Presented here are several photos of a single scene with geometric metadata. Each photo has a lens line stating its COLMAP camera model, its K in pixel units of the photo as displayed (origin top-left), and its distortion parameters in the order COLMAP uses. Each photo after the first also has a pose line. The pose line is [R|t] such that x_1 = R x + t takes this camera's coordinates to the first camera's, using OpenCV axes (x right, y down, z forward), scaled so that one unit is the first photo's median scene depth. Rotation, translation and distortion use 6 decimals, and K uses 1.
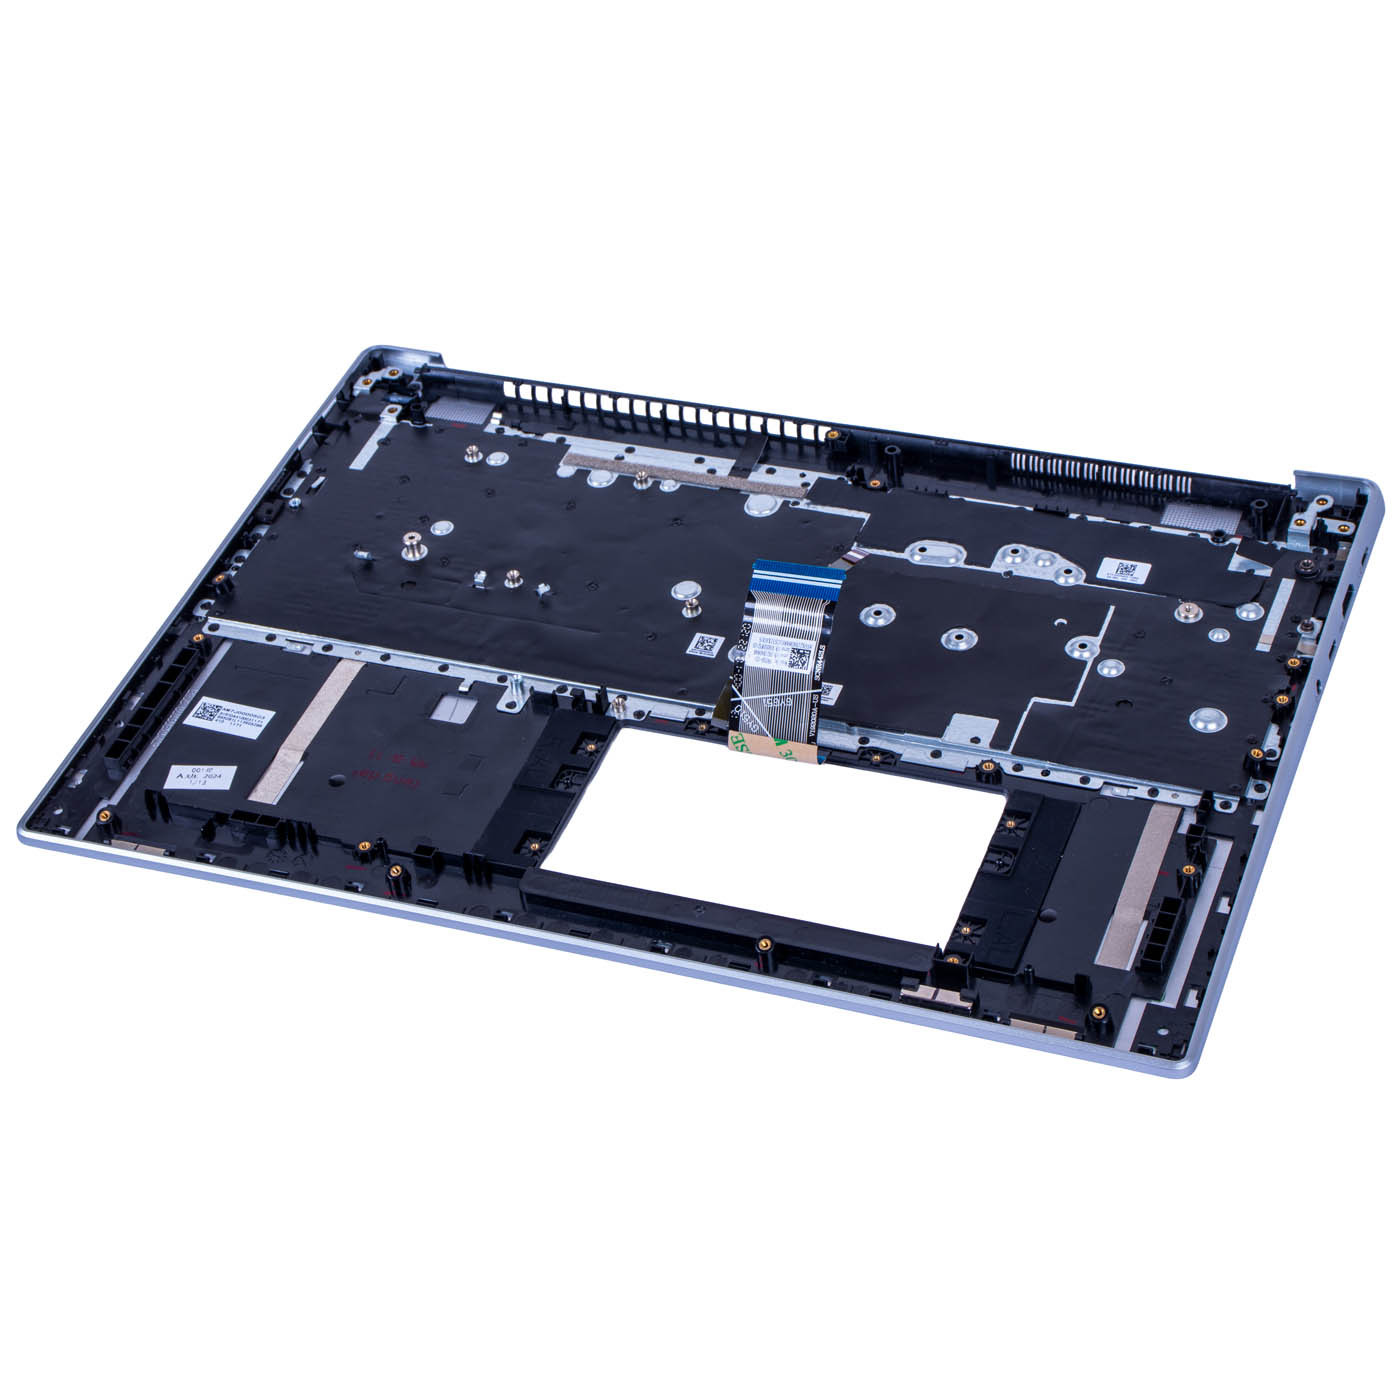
lens RADIAL K [[3234.1, 0, 700.1], [0, 3234.1, 697.8], [0, 0, 1]] dist [0.261233, 0.000000]
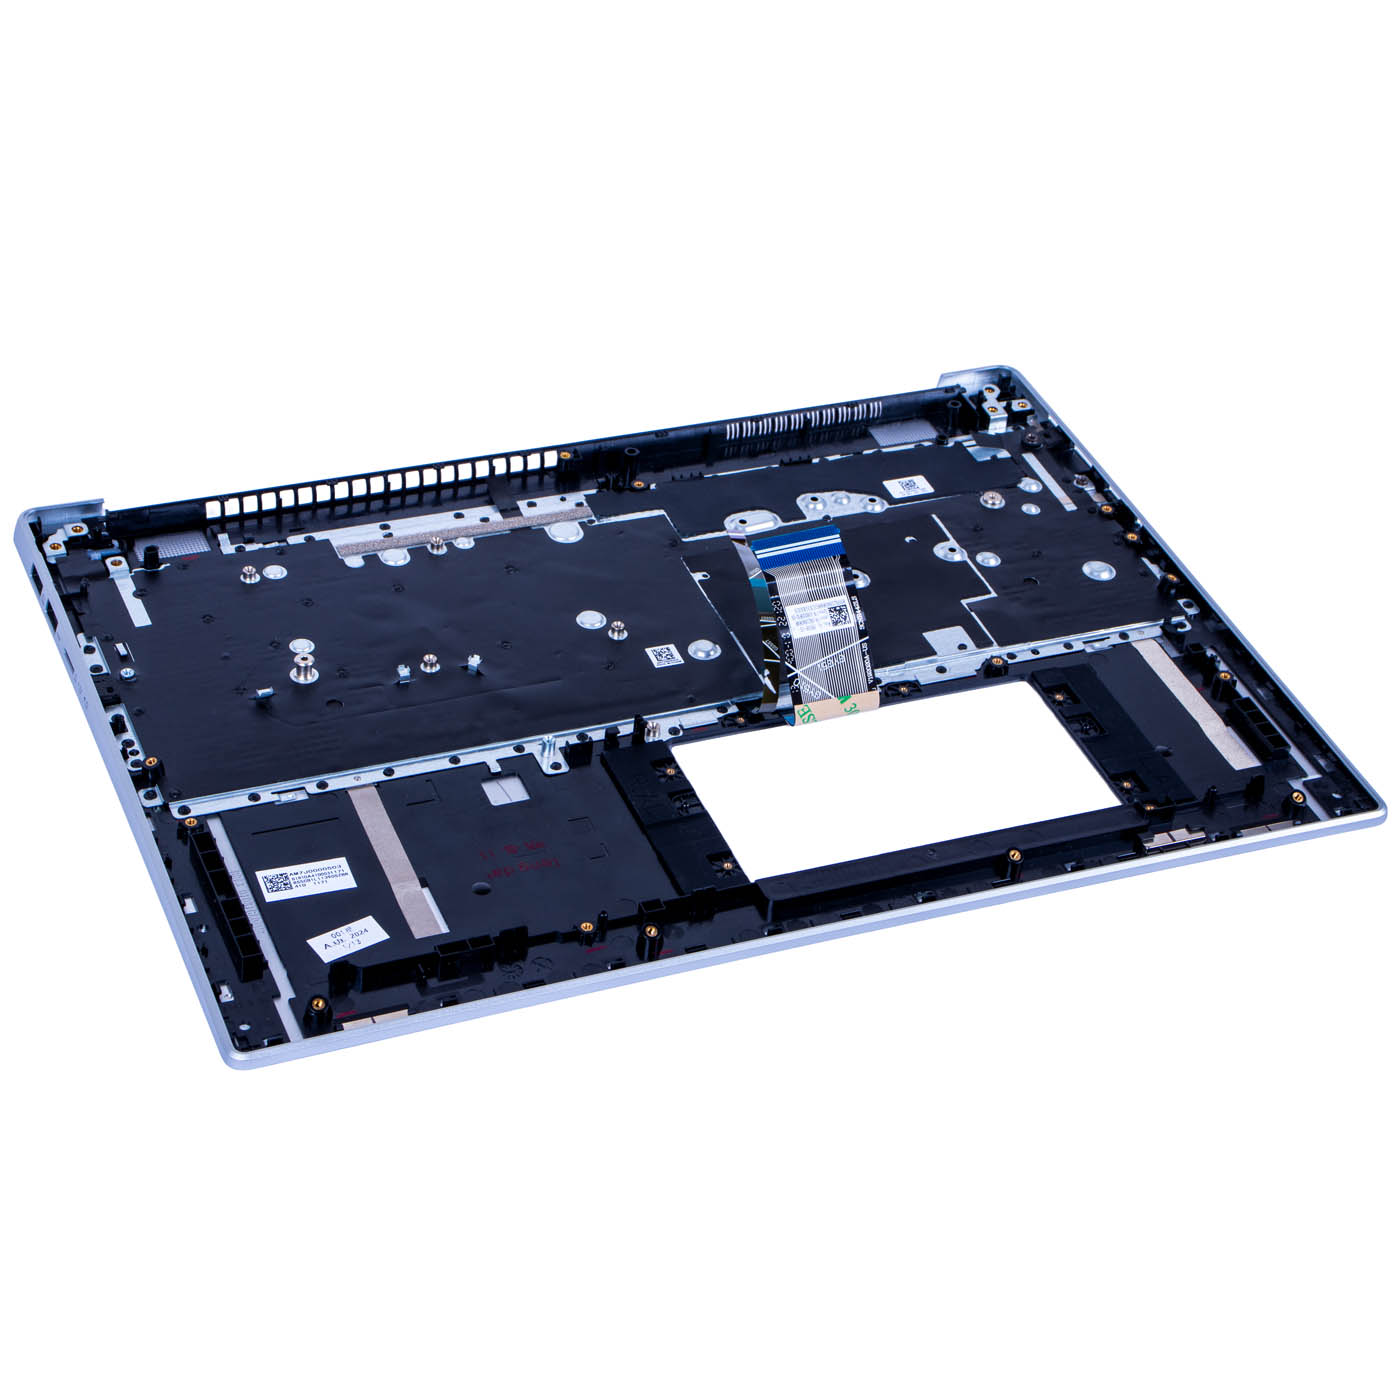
lens RADIAL K [[3167.0, 0, 701.9], [0, 3167.0, 699.8], [0, 0, 1]] dist [0.342829, 0.000000]
pose [[0.710216, -0.287455, 0.642622, -0.621516], [0.325977, 0.943361, 0.061716, -0.059867], [-0.623965, 0.165648, 0.763694, 0.243787]]
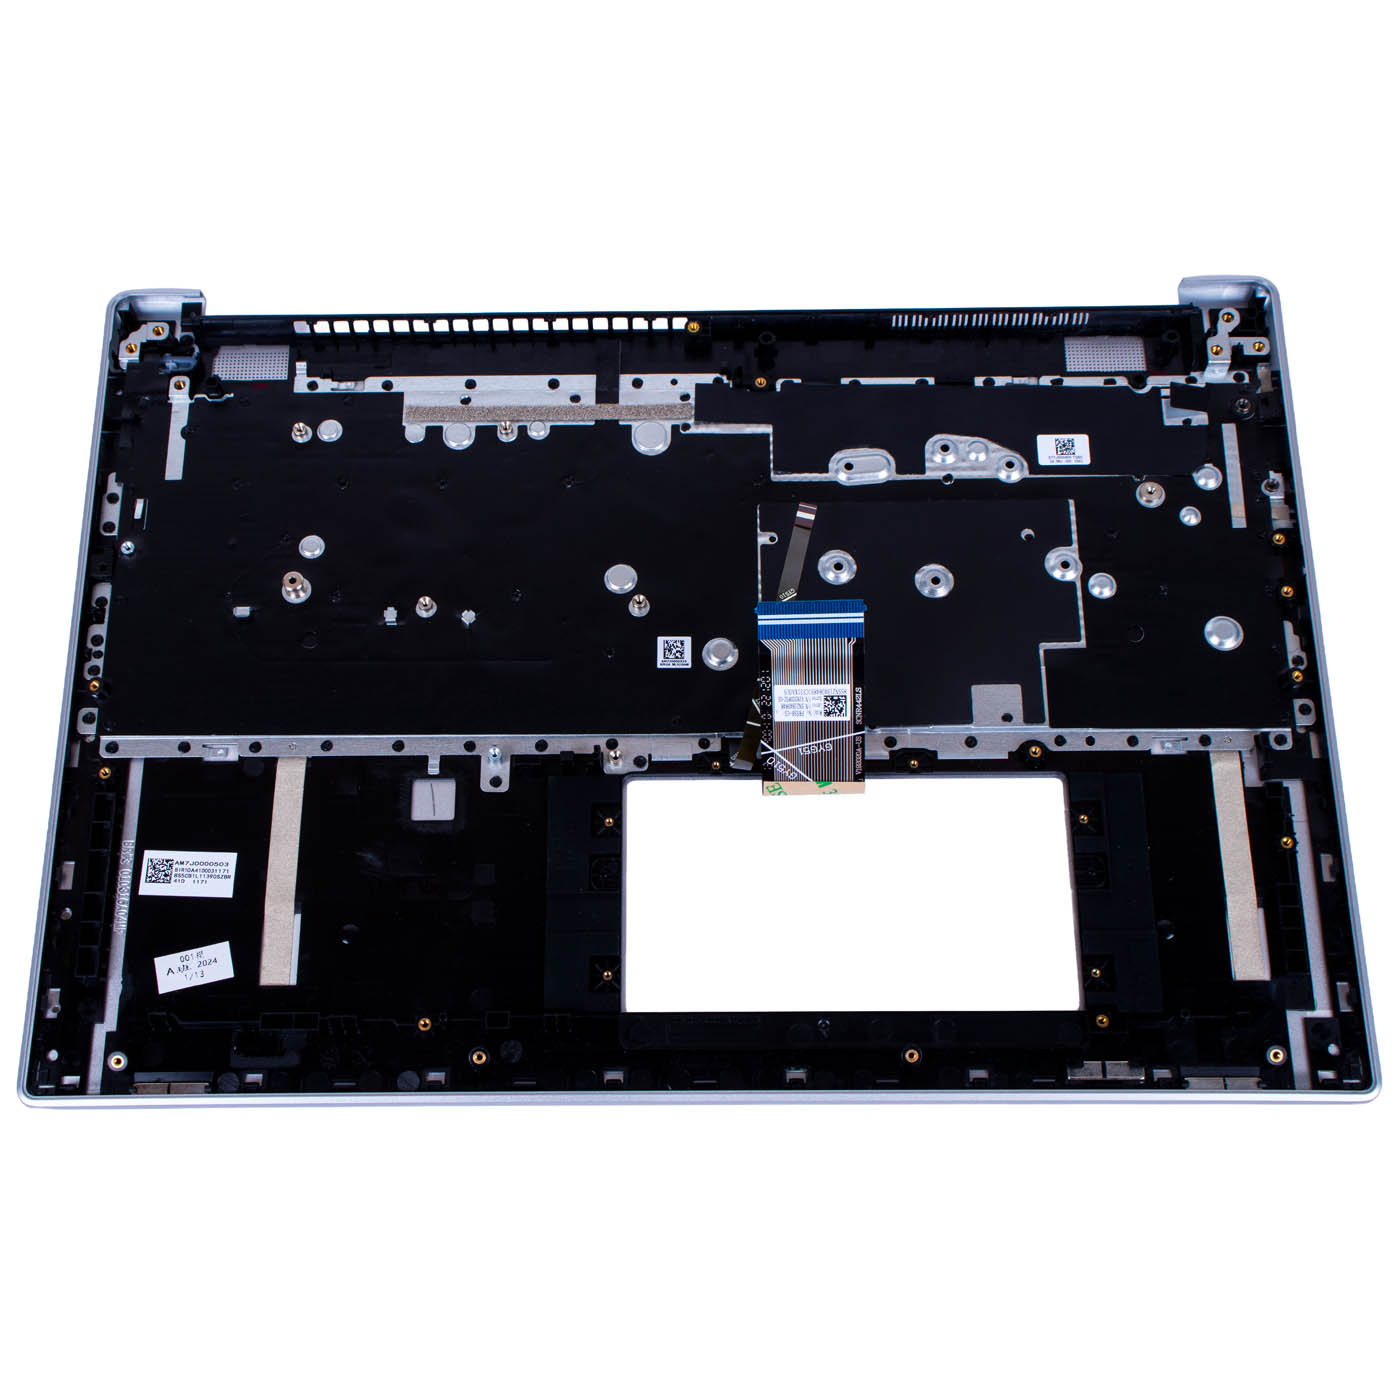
lens RADIAL K [[2221.9, 0, 660.5], [0, 2221.9, 703.6], [0, 0, 1]] dist [0.054959, 0.000000]
pose [[0.931158, -0.292097, 0.218229, -0.143534], [0.174179, 0.882159, 0.437559, -0.279366], [-0.320322, -0.369425, 0.872306, 0.441321]]
